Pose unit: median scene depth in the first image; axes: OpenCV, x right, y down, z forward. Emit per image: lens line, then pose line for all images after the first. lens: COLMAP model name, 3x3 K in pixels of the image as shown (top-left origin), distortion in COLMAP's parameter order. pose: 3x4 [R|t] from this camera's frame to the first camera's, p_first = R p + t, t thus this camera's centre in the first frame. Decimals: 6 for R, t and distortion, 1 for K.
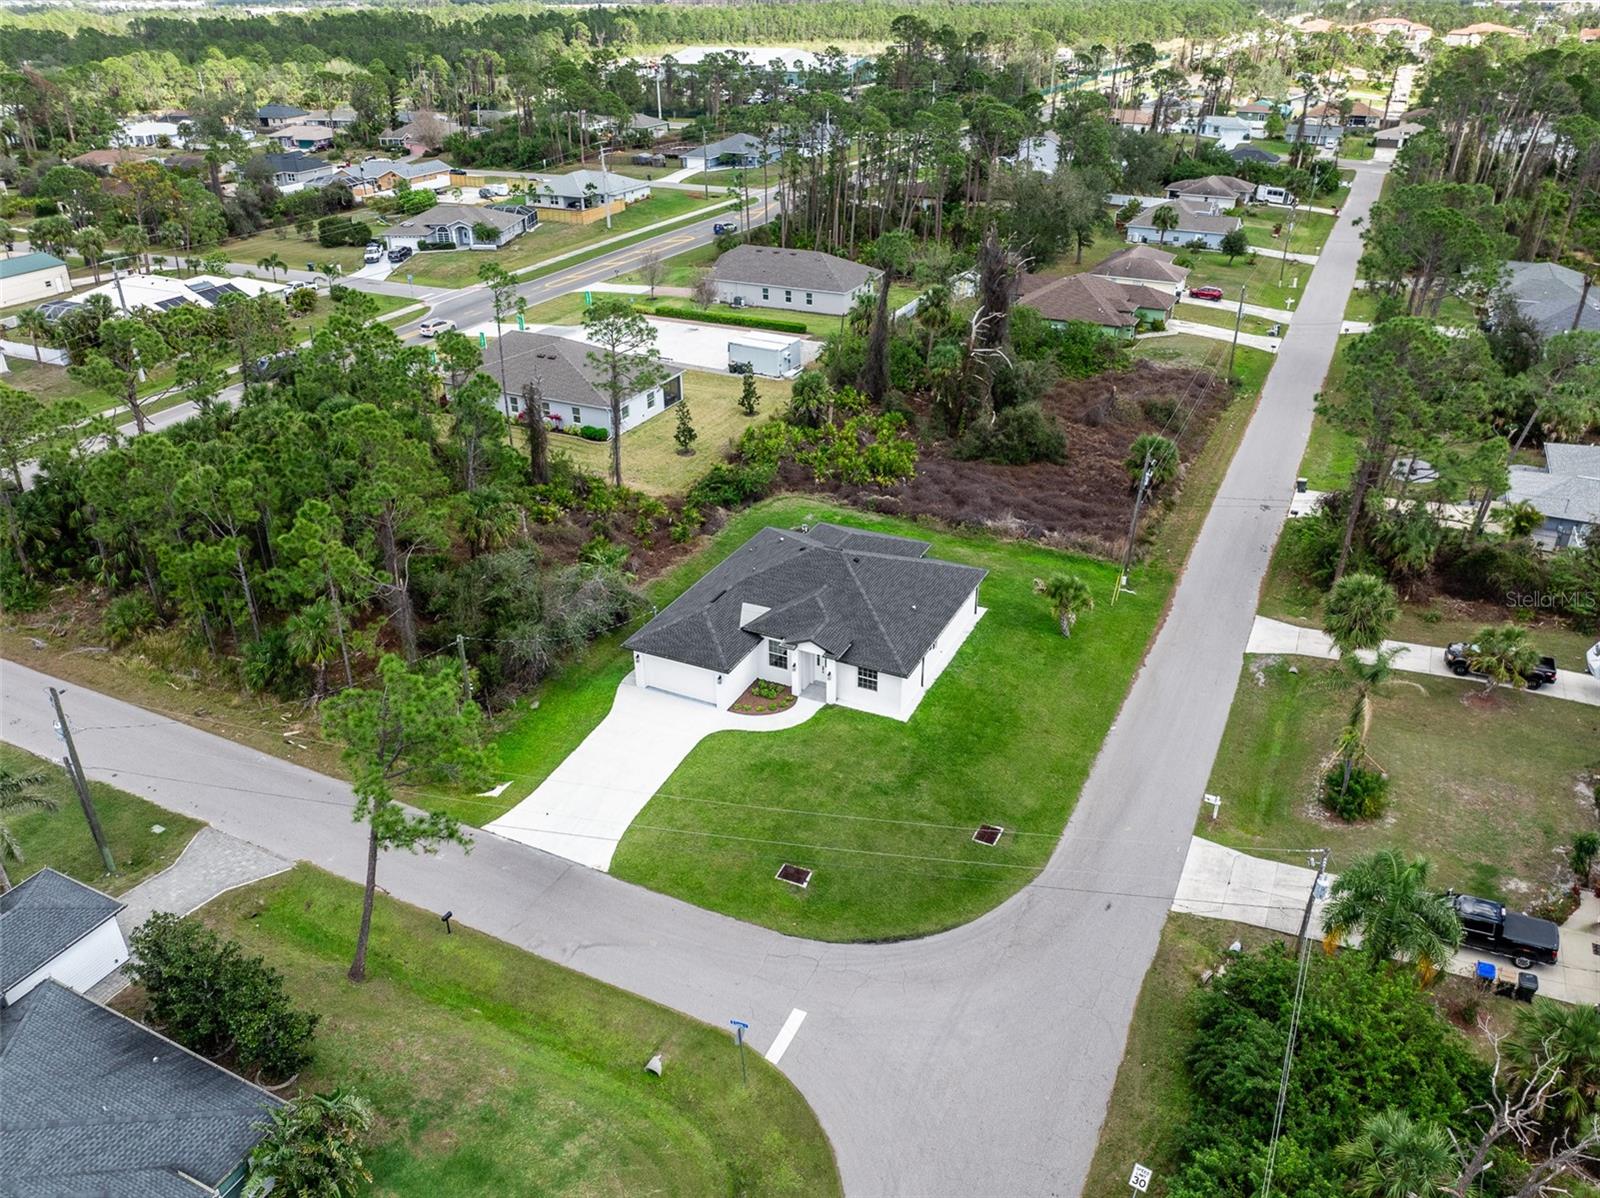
lens RADIAL K [[1185.6, 0, 802.4], [0, 1185.6, 595.5], [0, 0, 1]] dist [-0.031970, -0.002410]
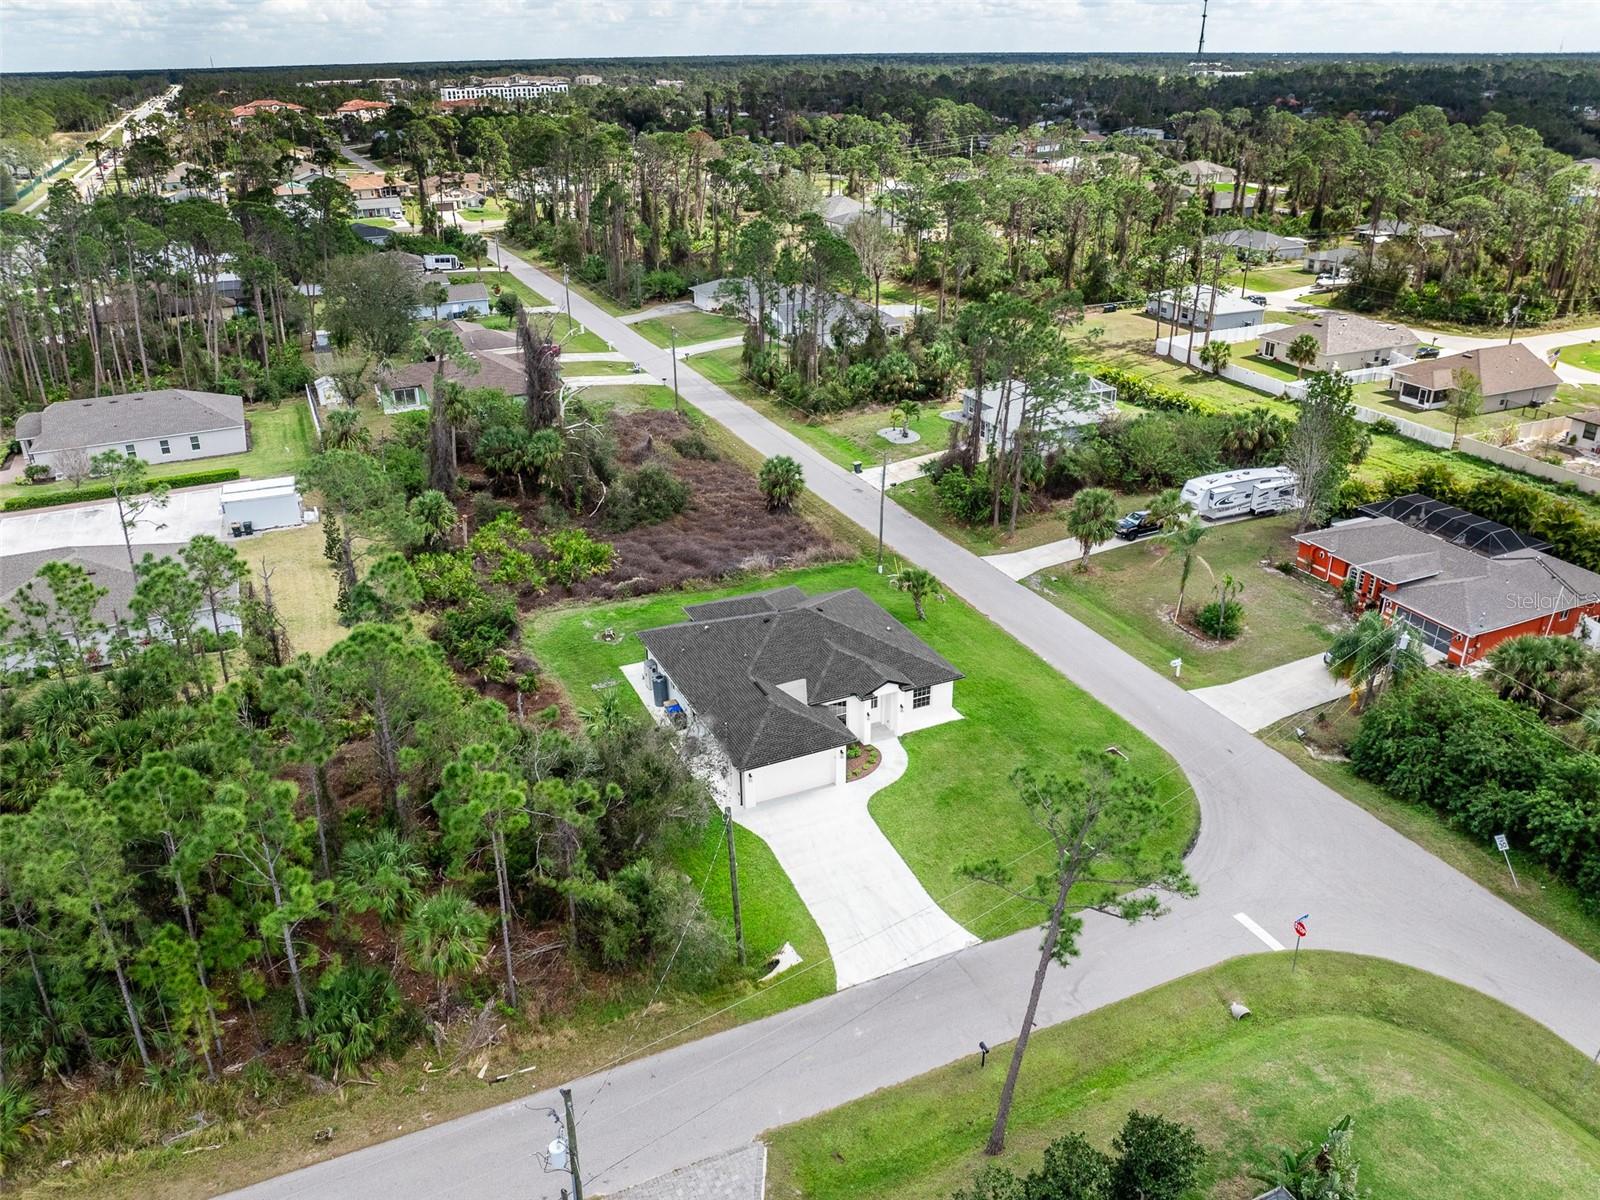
lens RADIAL K [[1185.6, 0, 802.1], [0, 1185.6, 600.6], [0, 0, 1]] dist [-0.031970, -0.002410]
pose [[0.641296, -0.327280, 0.693994, -0.688623], [0.365260, 0.925627, 0.098992, -0.147731], [-0.674778, 0.190005, 0.713143, 0.273926]]
